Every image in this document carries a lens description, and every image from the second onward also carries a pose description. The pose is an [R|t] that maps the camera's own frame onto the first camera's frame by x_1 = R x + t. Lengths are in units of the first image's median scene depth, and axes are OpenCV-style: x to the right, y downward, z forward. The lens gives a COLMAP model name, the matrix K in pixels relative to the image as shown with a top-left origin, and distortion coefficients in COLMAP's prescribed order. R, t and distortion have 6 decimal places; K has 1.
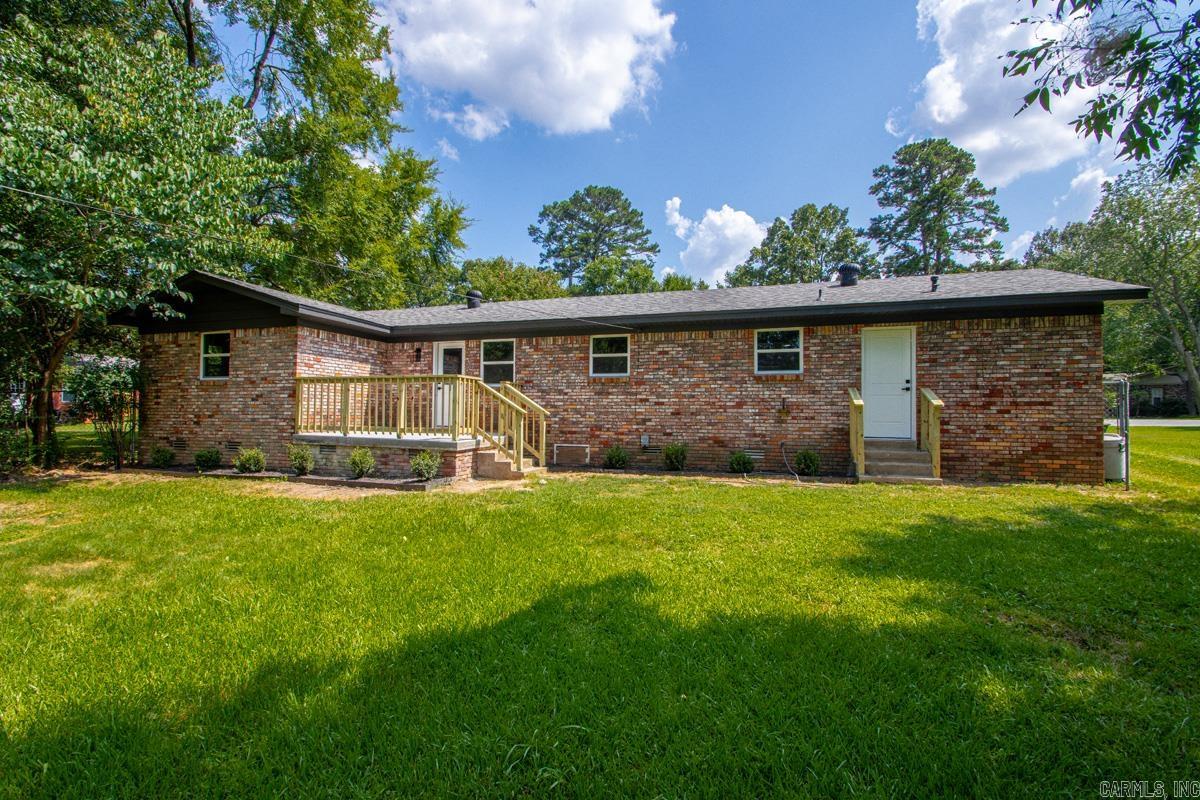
lens RADIAL K [[557.1, 0, 584.0], [0, 557.1, 401.7], [0, 0, 1]] dist [0.019728, -0.020461]
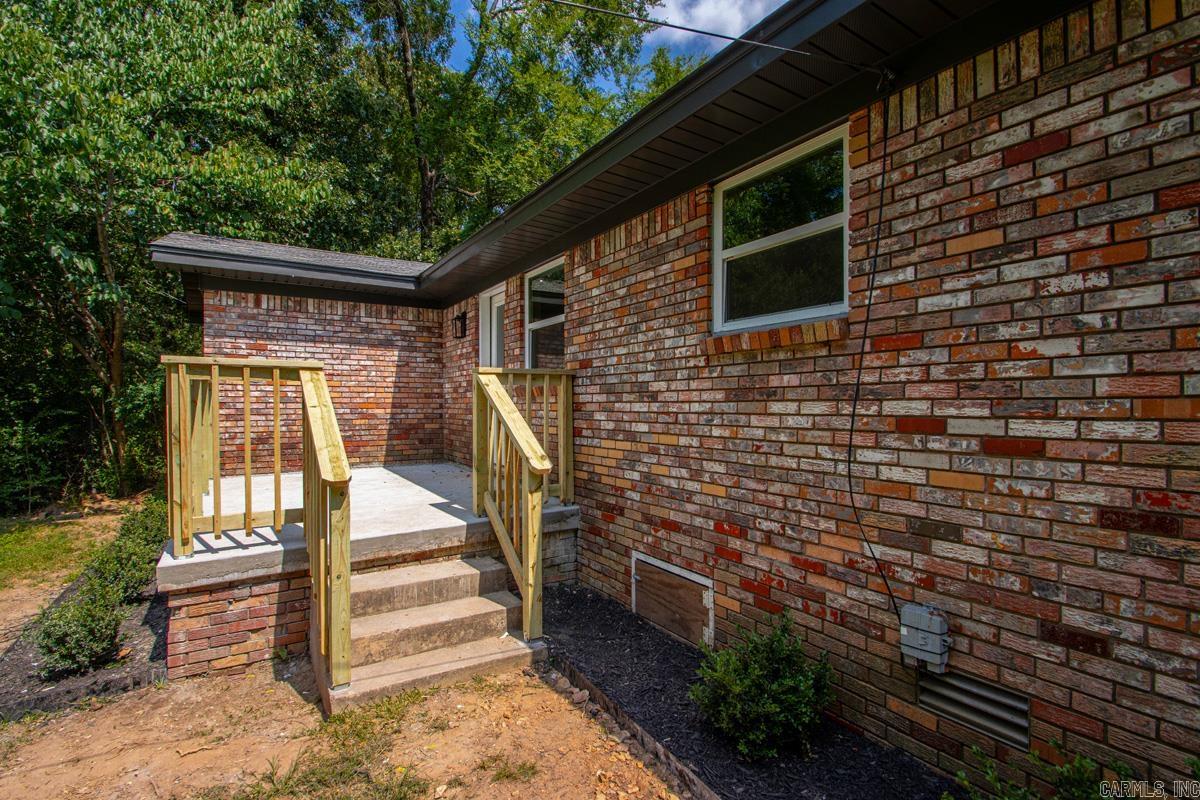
lens RADIAL K [[557.1, 0, 584.0], [0, 557.1, 401.7], [0, 0, 1]] dist [0.019728, -0.020461]
pose [[0.767062, -0.013451, -0.641432, 0.142211], [0.024083, 0.999679, 0.007837, -0.015376], [0.641121, -0.021459, 0.767140, 0.766628]]
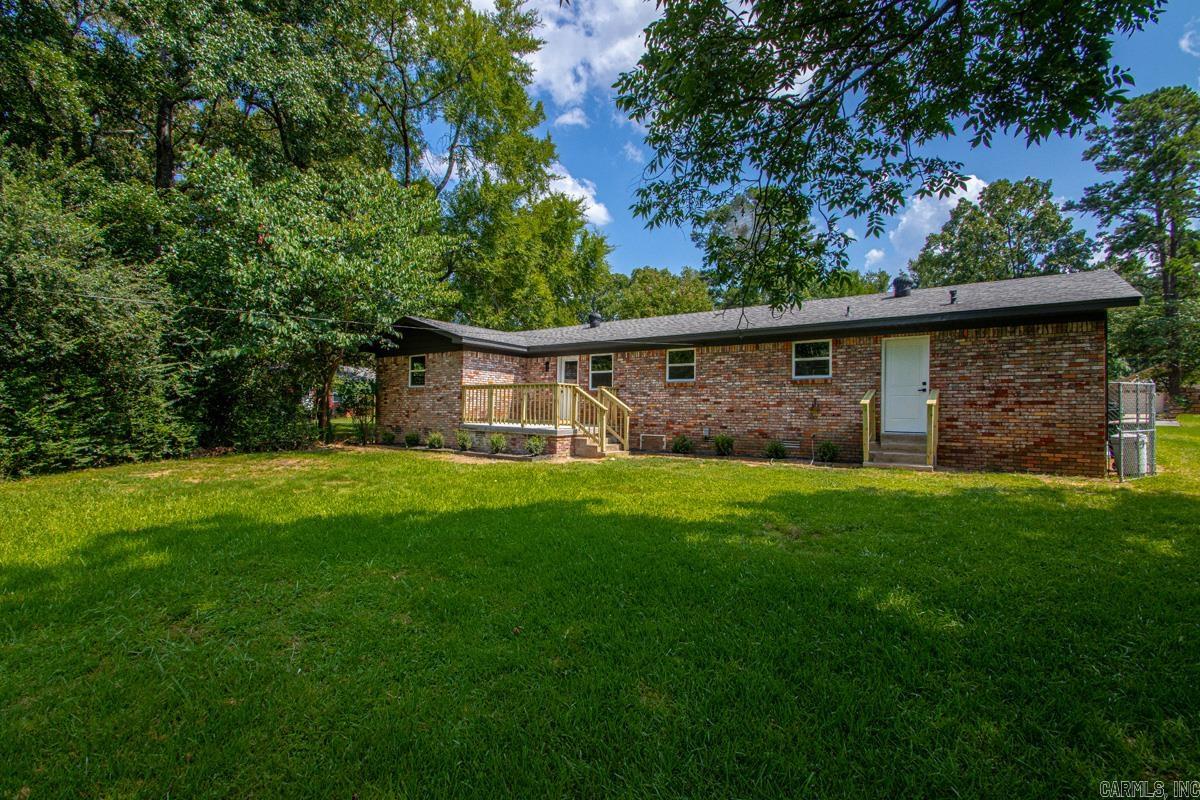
lens RADIAL K [[557.1, 0, 584.0], [0, 557.1, 401.7], [0, 0, 1]] dist [0.019728, -0.020461]
pose [[0.946811, -0.001537, -0.321787, 0.250025], [0.002129, 0.999997, 0.001487, -0.001752], [0.321784, -0.002093, 0.946811, -0.277531]]
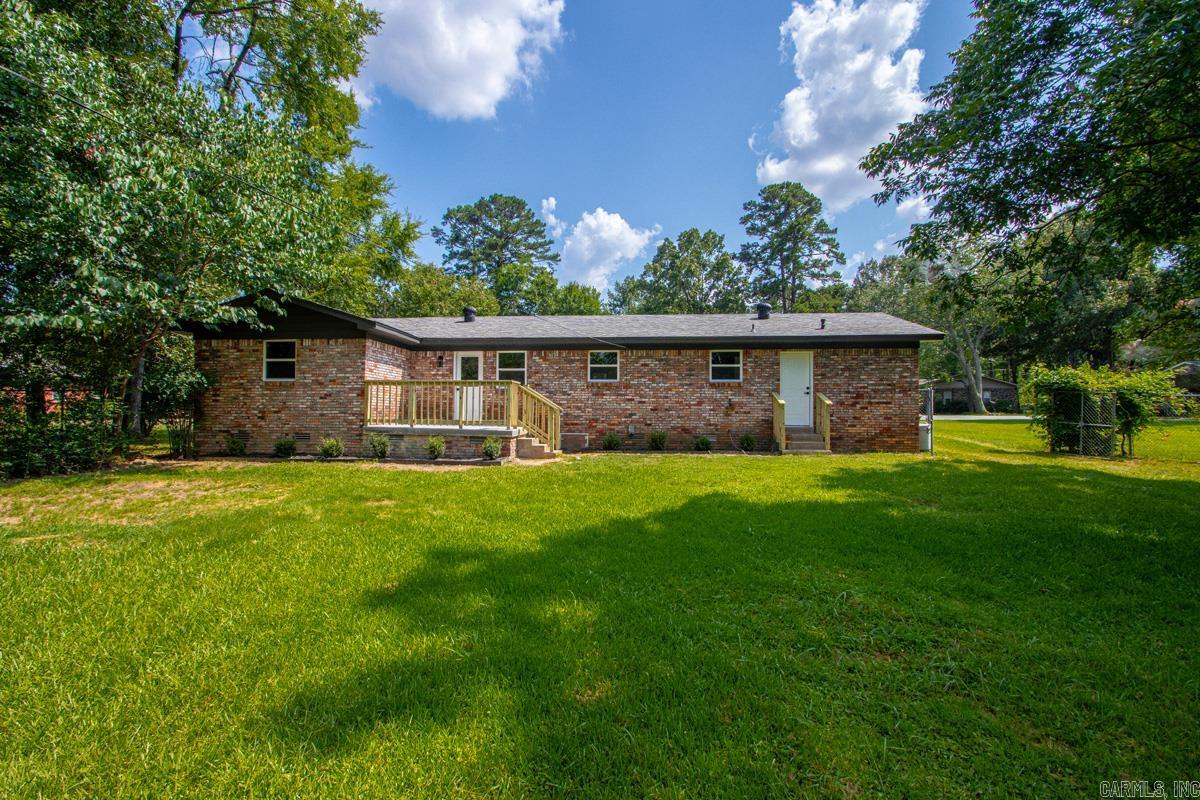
lens RADIAL K [[557.1, 0, 584.0], [0, 557.1, 401.7], [0, 0, 1]] dist [0.019728, -0.020461]
pose [[0.974627, 0.003115, 0.223812, -0.302332], [-0.003682, 0.999991, 0.002116, -0.000409], [-0.223803, -0.002886, 0.974630, -0.291145]]
